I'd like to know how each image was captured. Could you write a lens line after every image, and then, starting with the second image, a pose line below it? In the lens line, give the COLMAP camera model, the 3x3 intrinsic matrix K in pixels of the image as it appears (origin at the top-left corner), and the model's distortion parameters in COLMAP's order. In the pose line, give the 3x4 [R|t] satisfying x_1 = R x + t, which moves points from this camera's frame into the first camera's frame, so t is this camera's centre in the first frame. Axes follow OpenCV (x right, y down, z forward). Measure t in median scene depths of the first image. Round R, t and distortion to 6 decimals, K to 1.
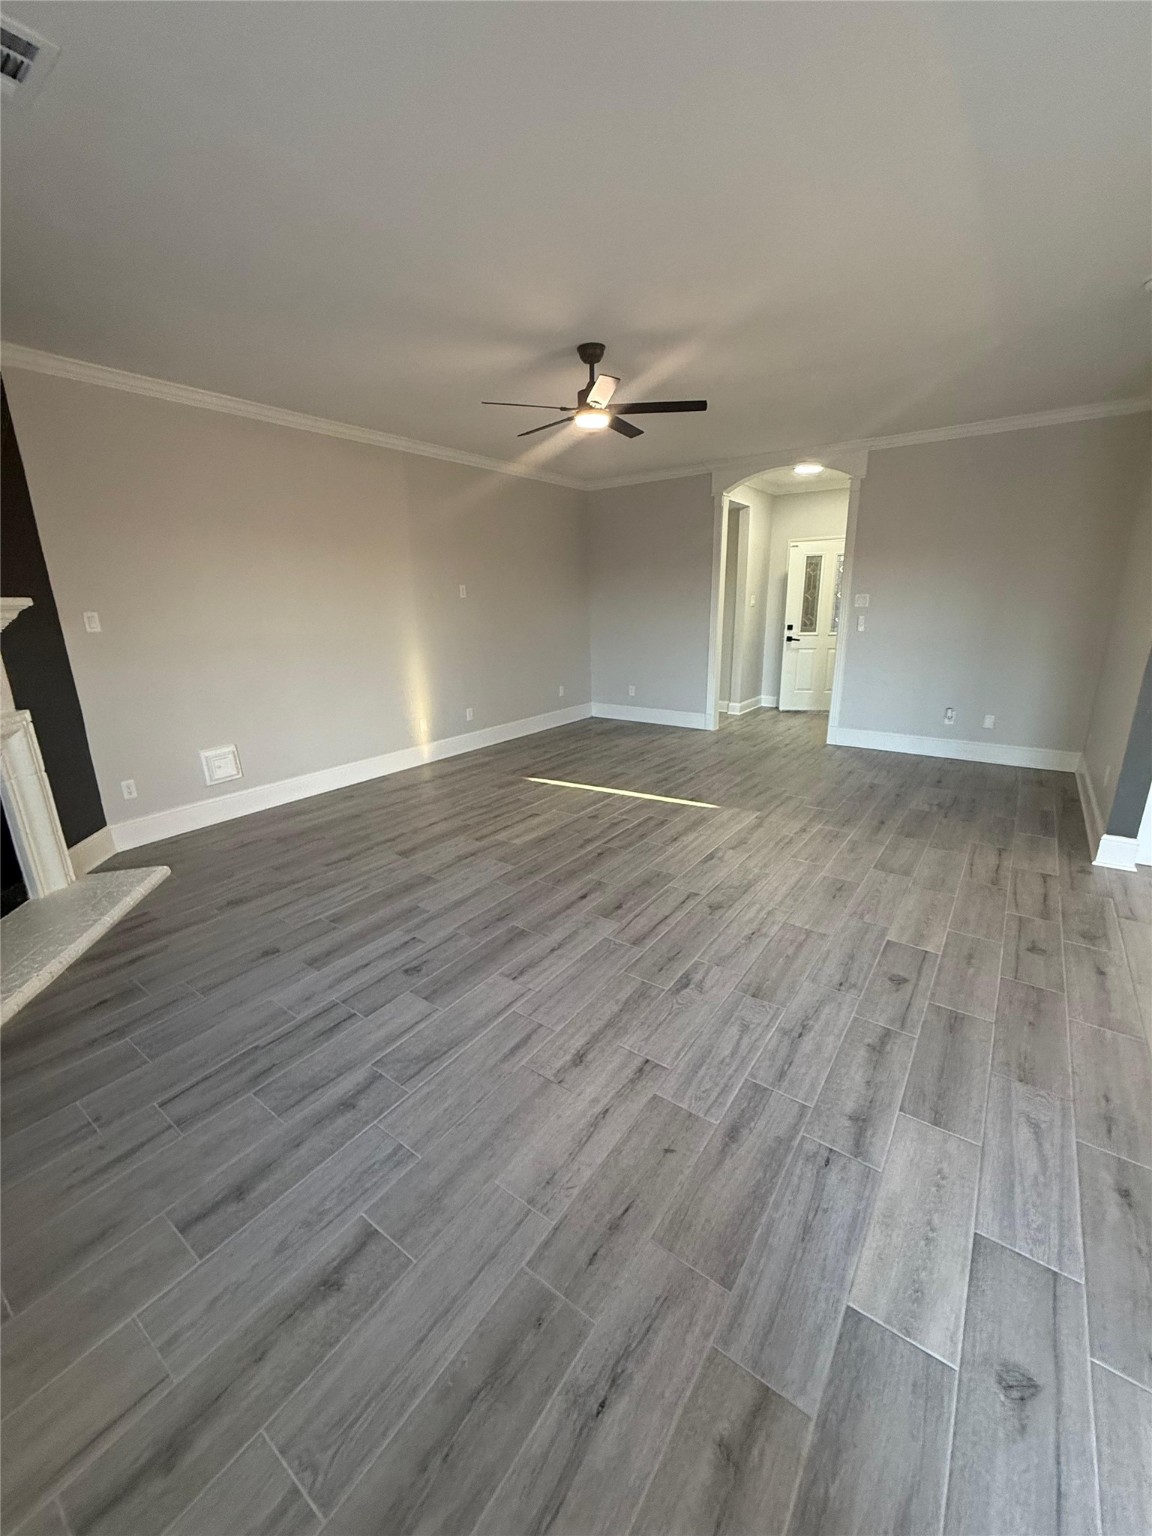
lens RADIAL K [[608.4, 0, 582.4], [0, 608.4, 767.0], [0, 0, 1]] dist [0.000603, -0.000170]
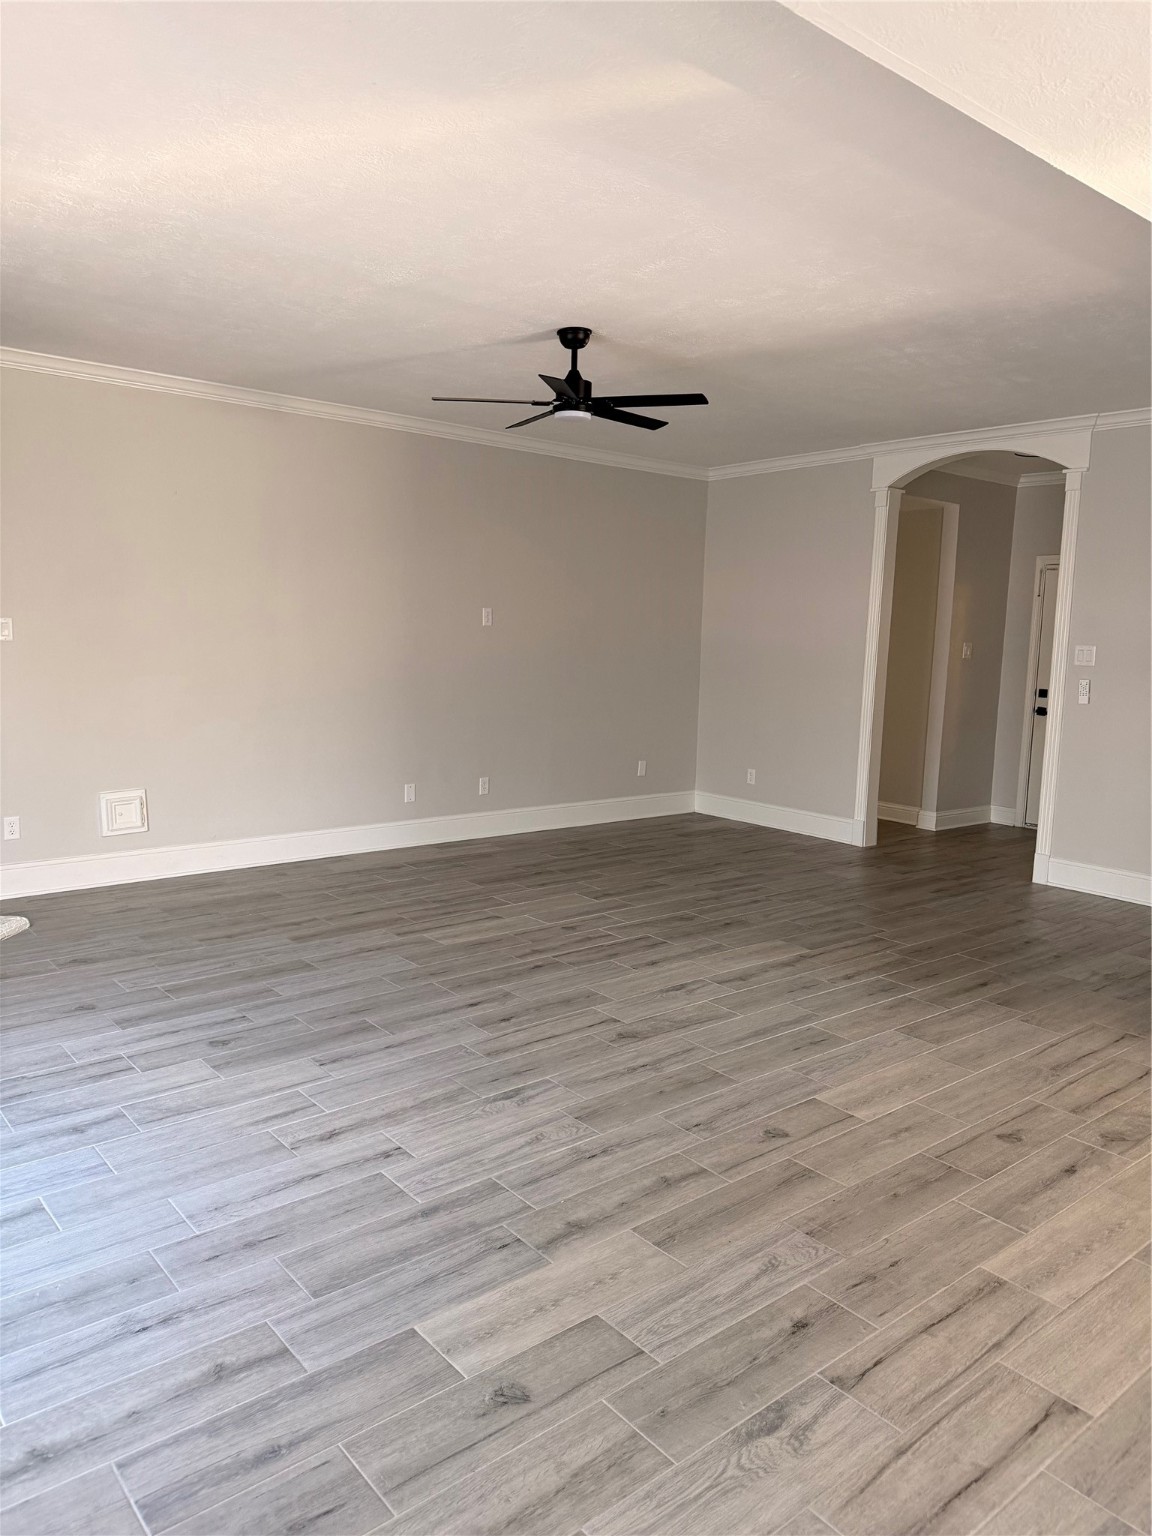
lens RADIAL K [[1082.3, 0, 588.3], [0, 1082.3, 767.2], [0, 0, 1]] dist [0.009136, -0.000589]
pose [[0.968568, 0.076755, -0.236610, 0.573376], [-0.109975, 0.985323, -0.130551, 0.101631], [0.223117, 0.152468, 0.962794, -0.416739]]
